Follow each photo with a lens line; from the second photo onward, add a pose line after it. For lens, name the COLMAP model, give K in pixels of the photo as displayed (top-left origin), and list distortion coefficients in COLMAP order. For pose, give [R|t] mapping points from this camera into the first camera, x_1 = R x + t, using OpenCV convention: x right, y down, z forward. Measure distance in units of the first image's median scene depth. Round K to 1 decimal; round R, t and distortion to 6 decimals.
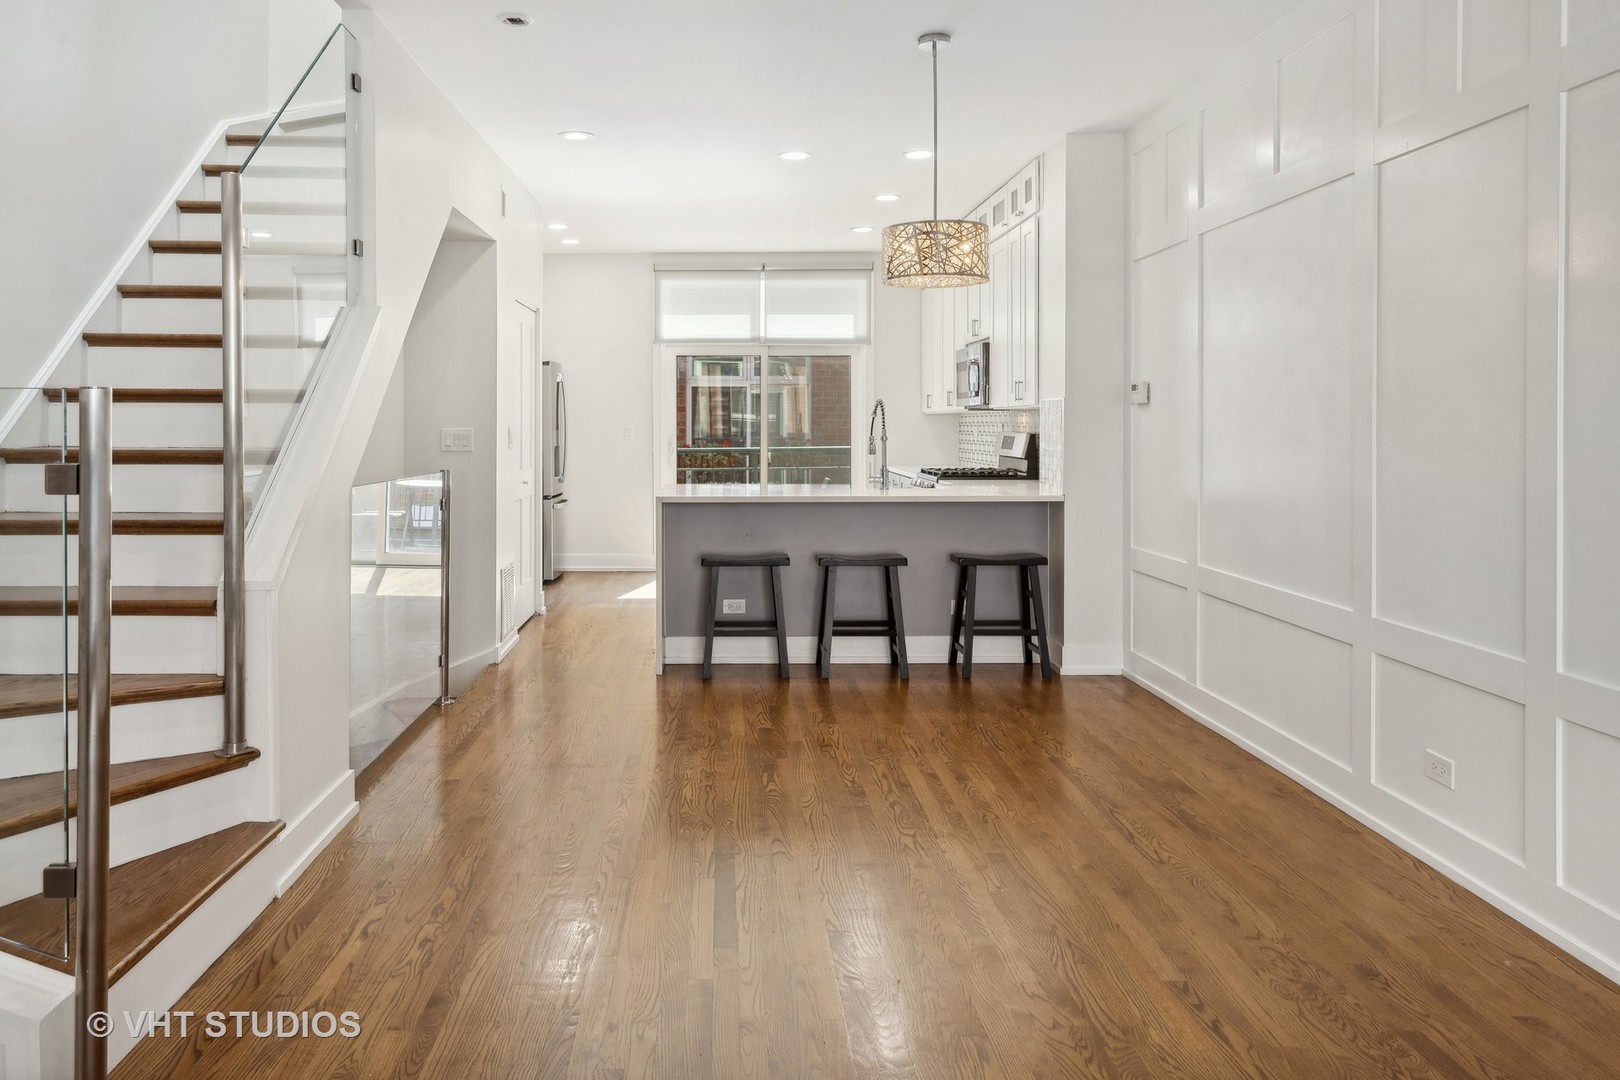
lens RADIAL K [[1098.4, 0, 807.6], [0, 1098.4, 428.6], [0, 0, 1]] dist [0.001843, 0.003177]
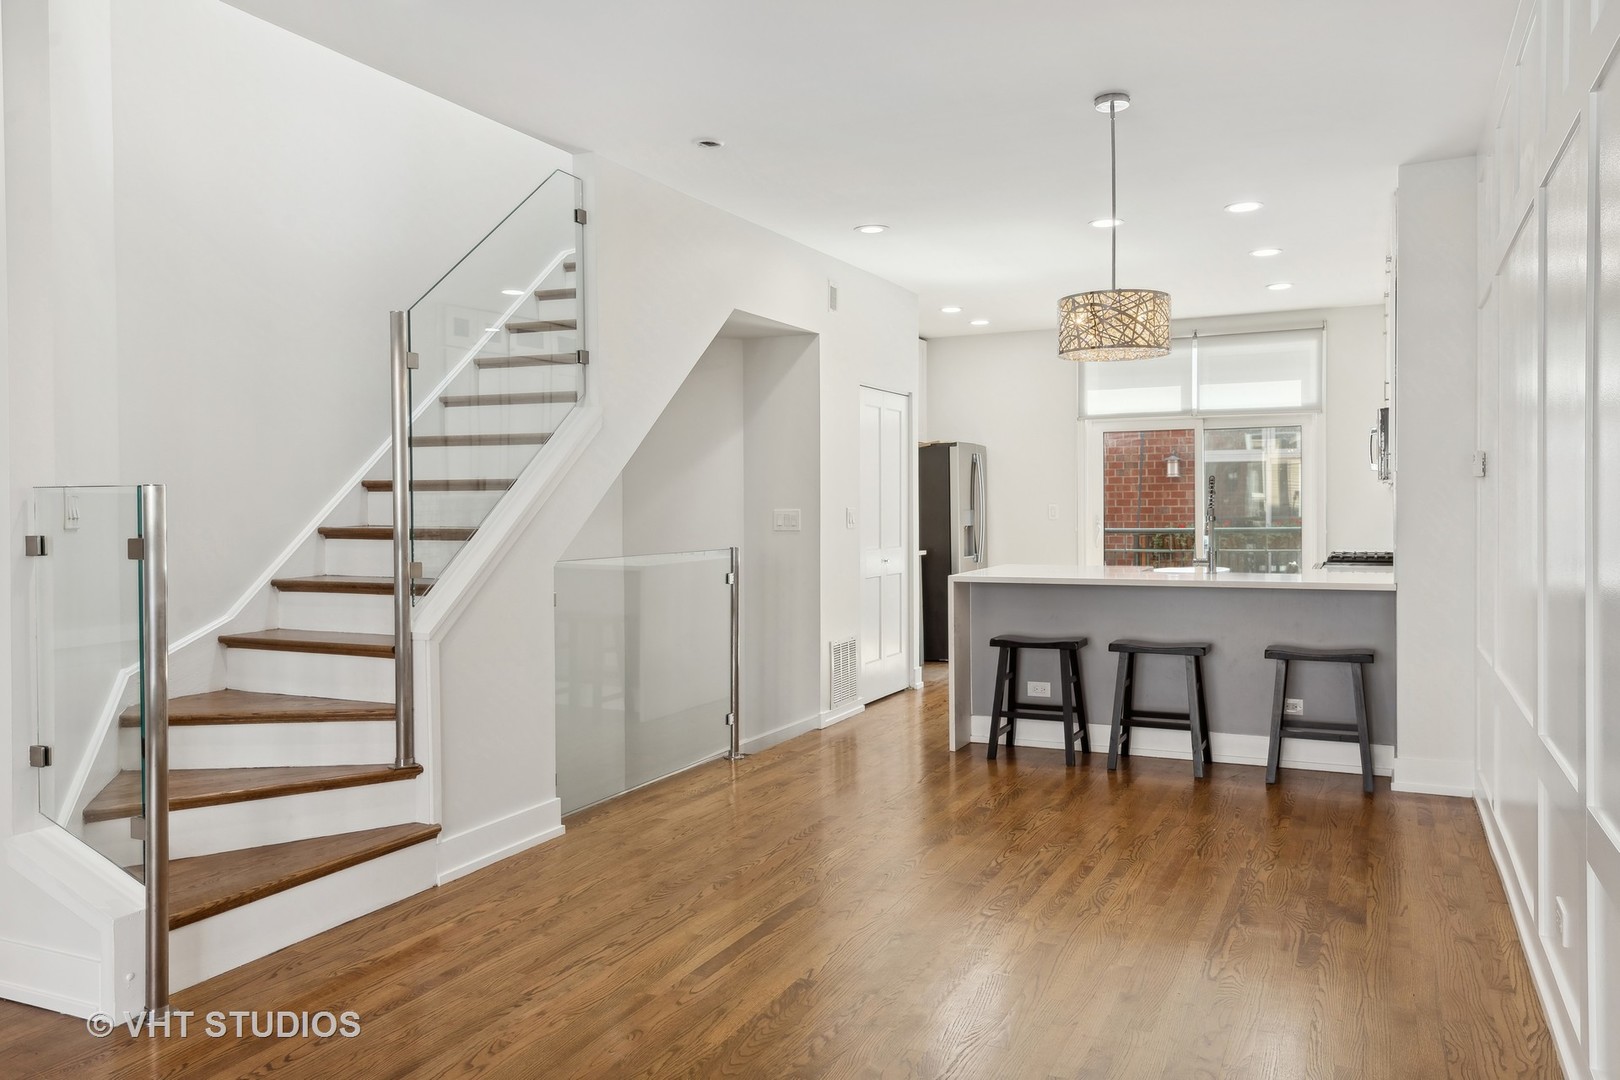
lens RADIAL K [[1116.7, 0, 810.1], [0, 1116.7, 513.1], [0, 0, 1]] dist [0.020230, -0.000607]
pose [[0.914953, -0.003115, -0.403548, 0.164966], [0.004803, 0.999983, 0.003172, -0.000122], [0.403532, -0.004840, 0.914953, 0.001829]]
